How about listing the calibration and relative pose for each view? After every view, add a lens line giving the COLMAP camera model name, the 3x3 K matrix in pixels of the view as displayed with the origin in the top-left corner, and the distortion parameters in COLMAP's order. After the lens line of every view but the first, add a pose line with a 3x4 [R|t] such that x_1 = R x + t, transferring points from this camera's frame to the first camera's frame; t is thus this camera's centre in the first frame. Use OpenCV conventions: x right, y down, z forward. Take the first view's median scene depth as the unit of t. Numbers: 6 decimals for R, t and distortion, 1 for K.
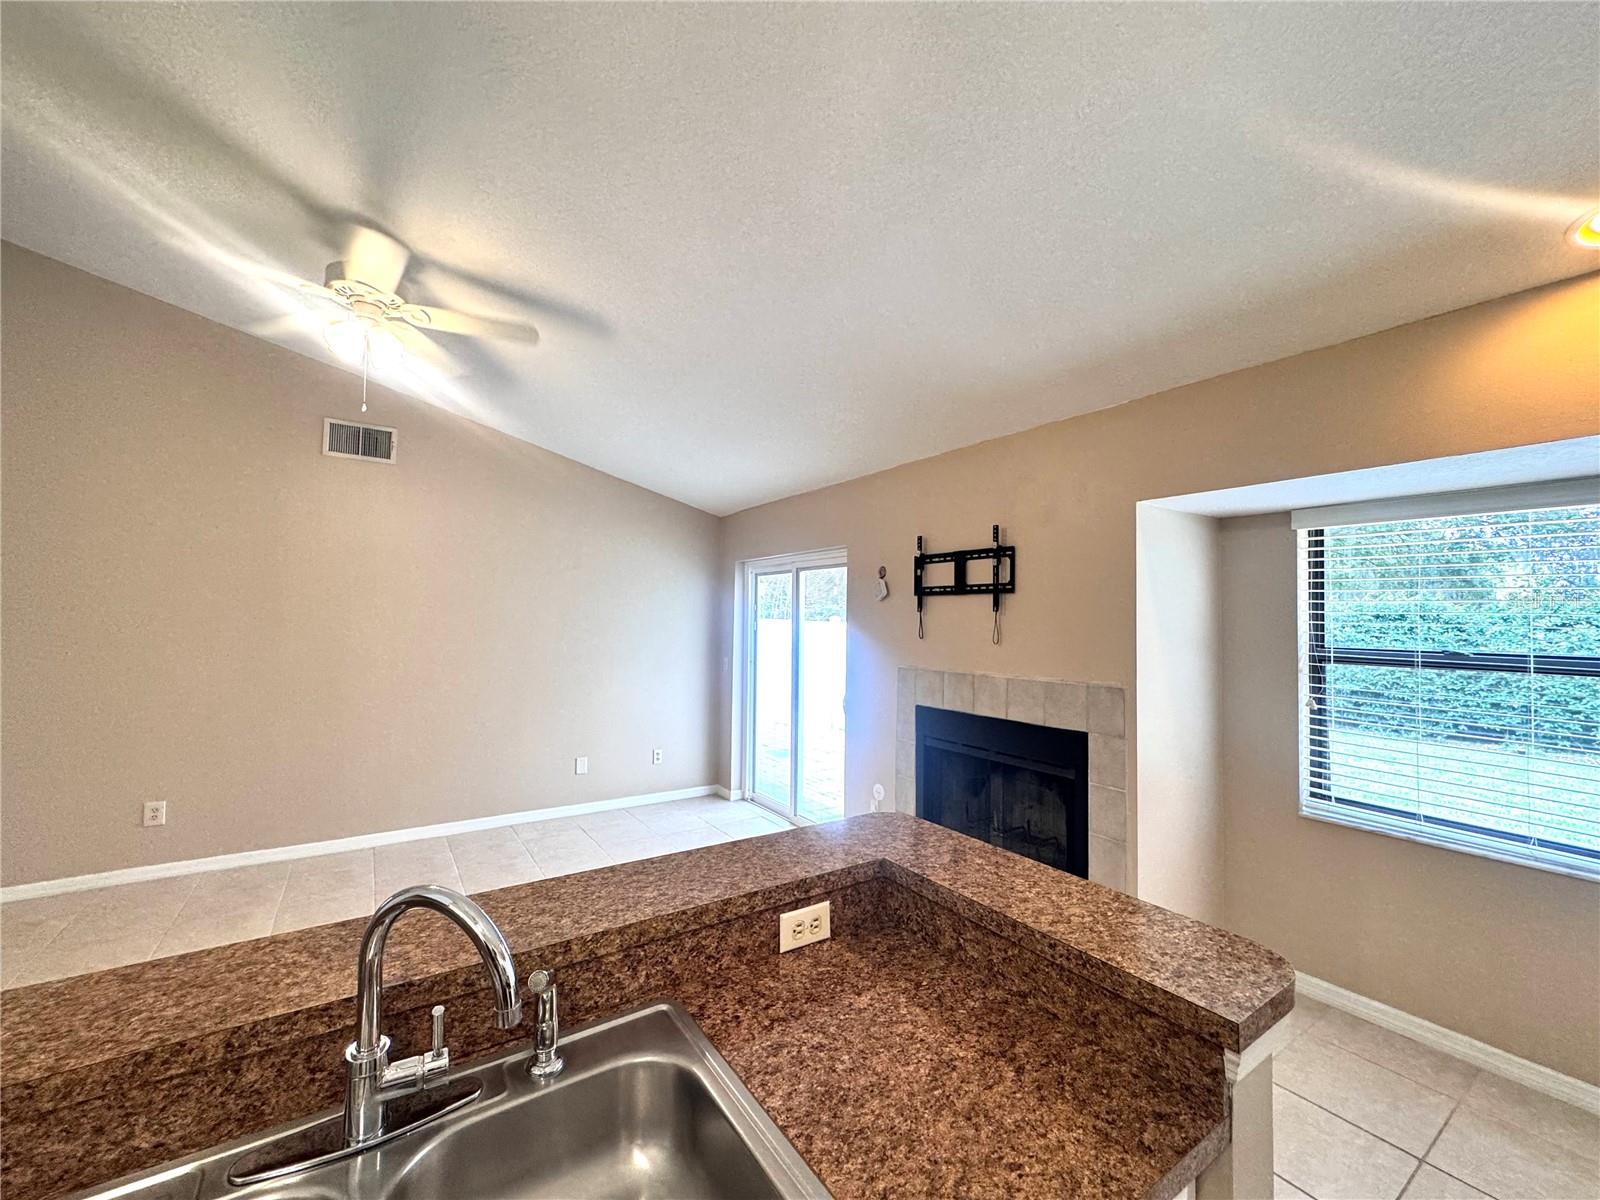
lens RADIAL K [[641.0, 0, 797.4], [0, 641.0, 600.5], [0, 0, 1]] dist [-0.003627, 0.000107]
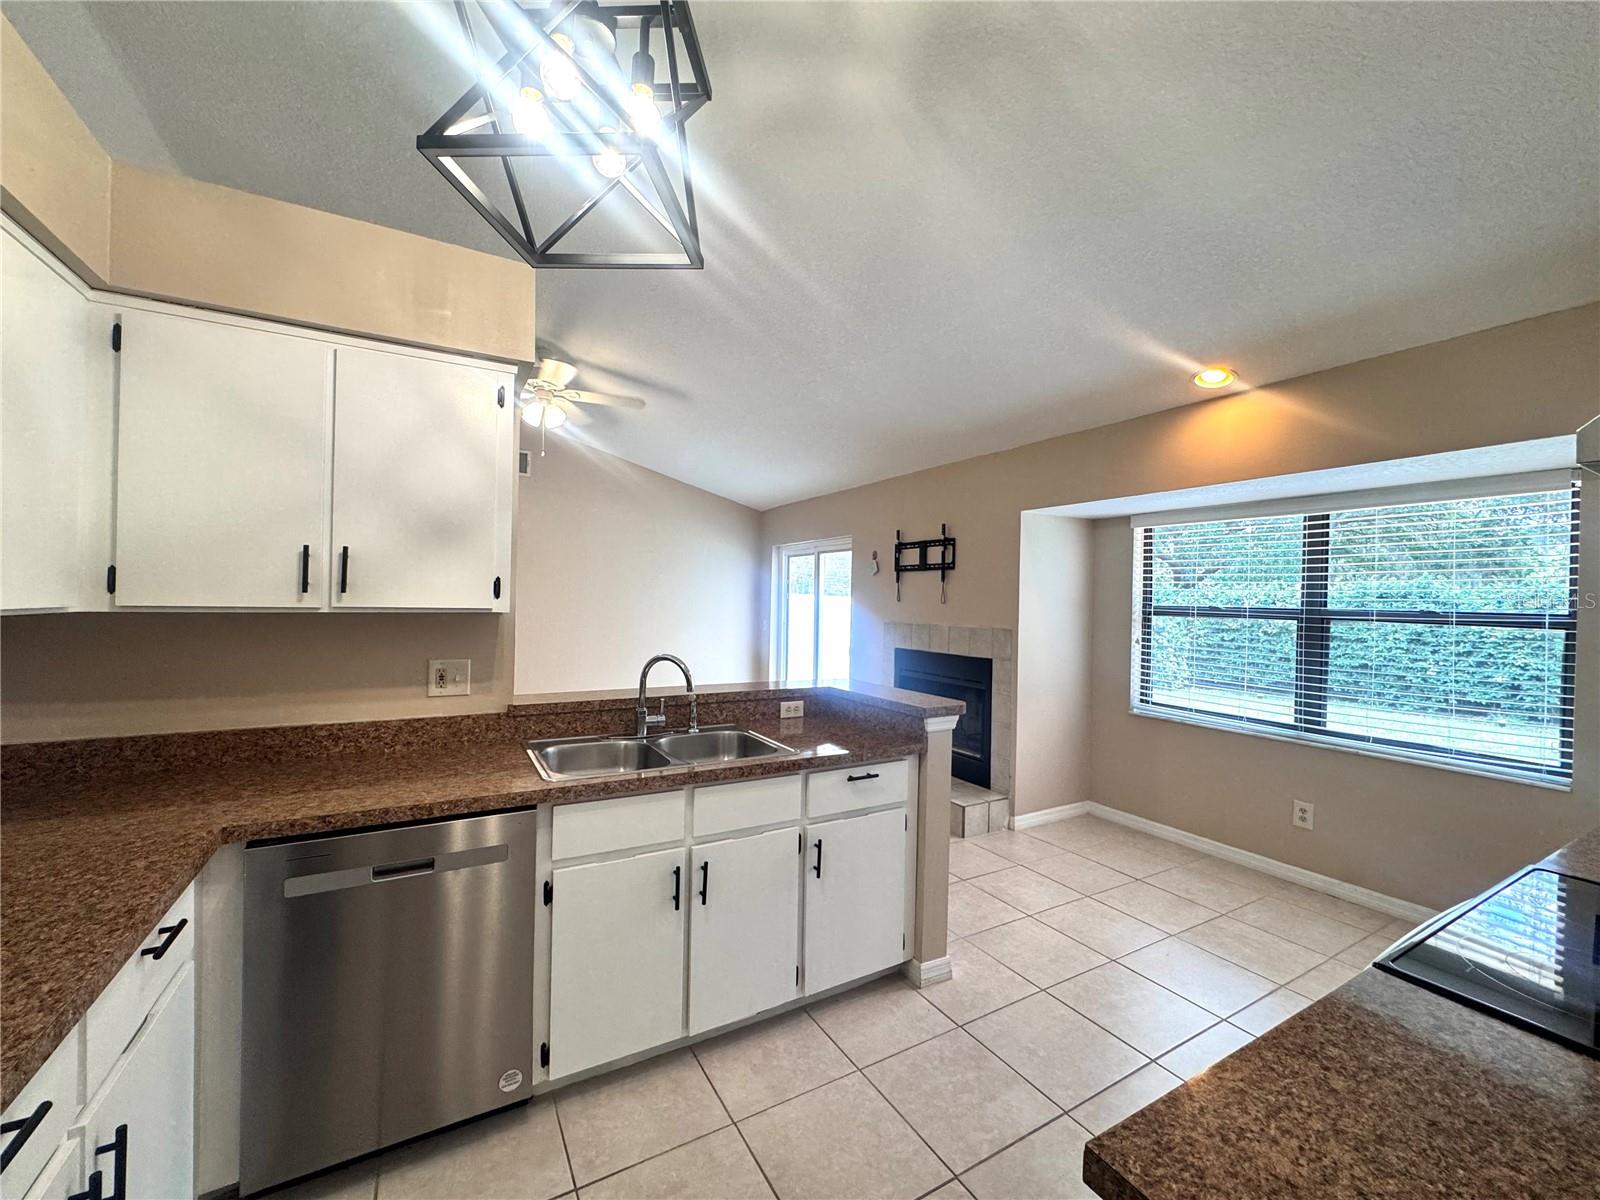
lens RADIAL K [[643.4, 0, 800.0], [0, 643.4, 600.0], [0, 0, 1]] dist [-0.002922, -0.000159]
pose [[0.997887, 0.007276, -0.064560, 0.074750], [-0.005454, 0.999583, 0.028354, 0.018946], [0.064739, -0.027942, 0.997511, -0.517494]]
